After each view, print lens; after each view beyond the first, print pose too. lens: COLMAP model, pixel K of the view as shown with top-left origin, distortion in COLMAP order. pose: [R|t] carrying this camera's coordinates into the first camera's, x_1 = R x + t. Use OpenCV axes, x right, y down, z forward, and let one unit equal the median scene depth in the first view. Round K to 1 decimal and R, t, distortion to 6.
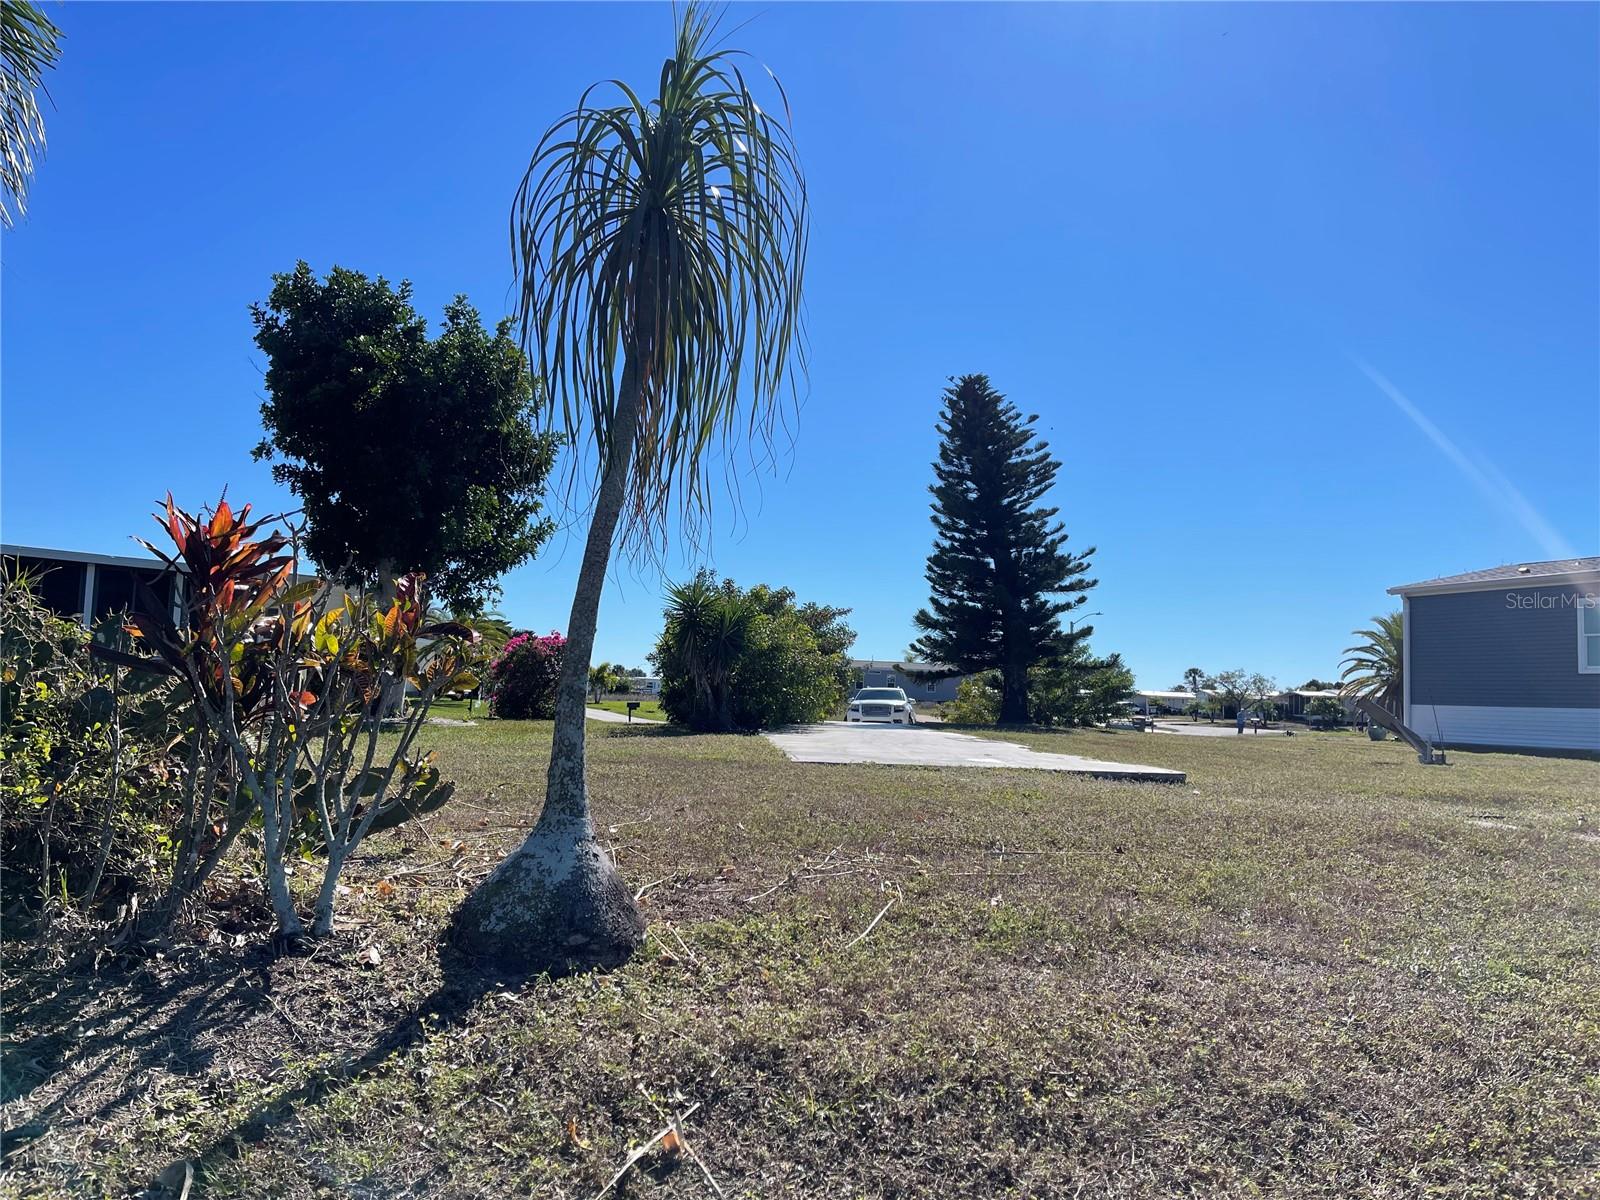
lens RADIAL K [[1236.2, 0, 800.0], [0, 1236.2, 600.0], [0, 0, 1]] dist [0.091196, -0.127091]
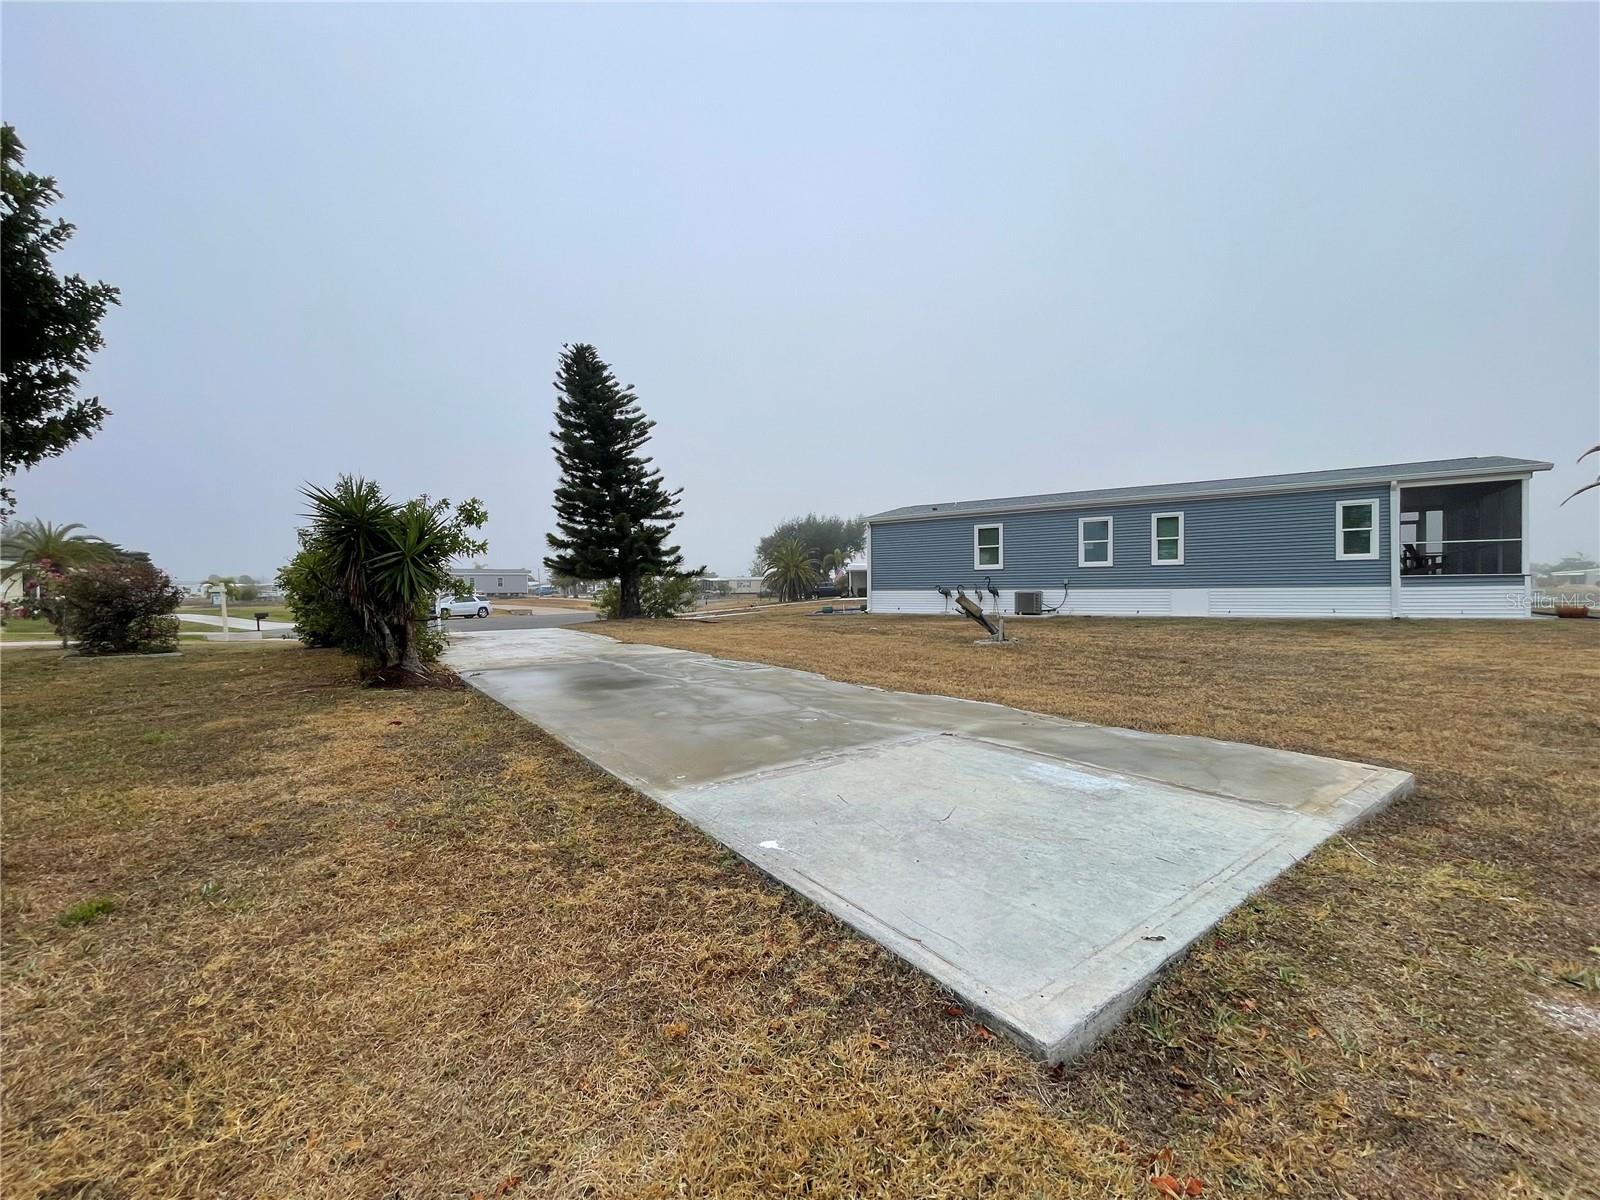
lens RADIAL K [[662.4, 0, 800.0], [0, 662.4, 600.0], [0, 0, 1]] dist [-0.013358, 0.000300]
pose [[0.849656, -0.053256, 0.524641, -0.038208], [0.003167, 0.995385, 0.095912, 0.011324], [-0.527327, -0.079831, 0.845904, 0.308351]]
